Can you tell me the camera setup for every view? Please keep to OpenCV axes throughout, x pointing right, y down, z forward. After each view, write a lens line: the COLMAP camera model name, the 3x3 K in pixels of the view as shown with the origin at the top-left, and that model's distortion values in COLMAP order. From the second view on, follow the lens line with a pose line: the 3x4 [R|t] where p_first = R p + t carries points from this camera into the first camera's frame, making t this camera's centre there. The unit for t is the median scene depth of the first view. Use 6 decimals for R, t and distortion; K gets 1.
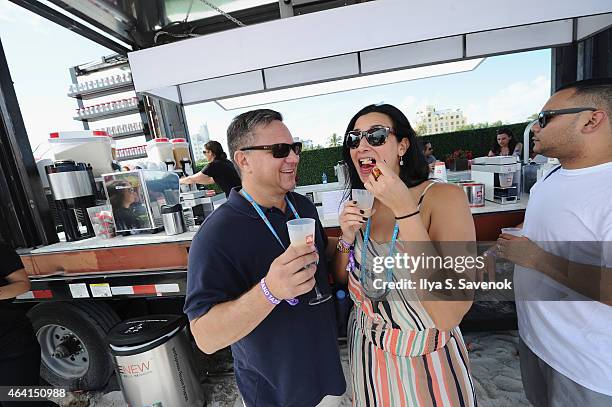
lens RADIAL K [[240.9, 0, 306.0], [0, 240.9, 203.5], [0, 0, 1]] dist [-0.023794, -0.000282]
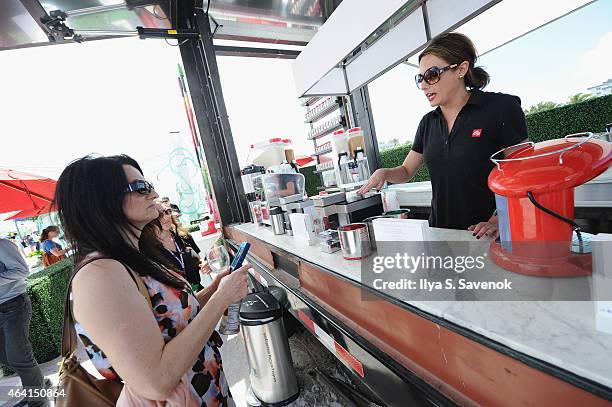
lens RADIAL K [[239.5, 0, 306.0], [0, 239.5, 203.5], [0, 0, 1]] dist [-0.023873, -0.000335]
pose [[0.575868, 0.097026, -0.811765, 0.245601], [-0.010839, 0.993751, 0.111088, -0.083123], [0.817471, -0.055173, 0.573322, 0.305740]]
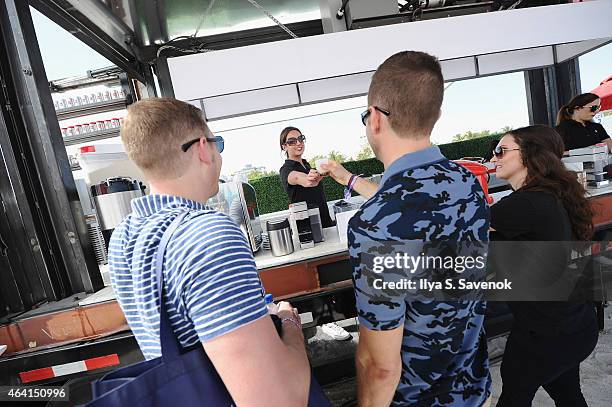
lens RADIAL K [[243.8, 0, 306.0], [0, 243.8, 203.5], [0, 0, 1]] dist [-0.023583, -0.000010]
pose [[0.980071, -0.076338, 0.183396, -0.388071], [0.095085, 0.990859, -0.095692, 0.025239], [-0.174414, 0.111223, 0.978371, 0.081202]]
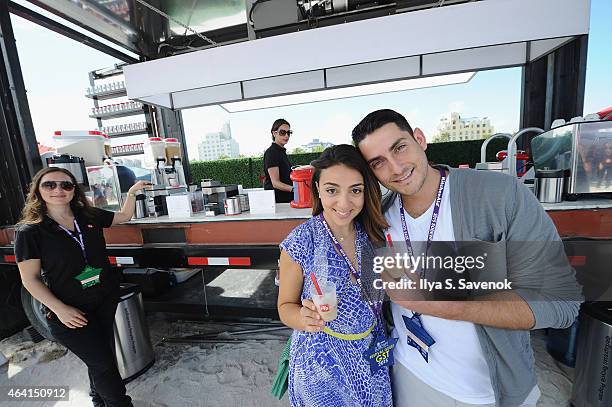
lens RADIAL K [[239.5, 0, 306.0], [0, 239.5, 203.5], [0, 0, 1]] dist [-0.023873, -0.000335]
pose [[0.996007, 0.061425, -0.064780, 0.246310], [-0.061807, 0.998081, -0.003898, 0.001632], [0.064417, 0.007886, 0.997892, -0.102334]]
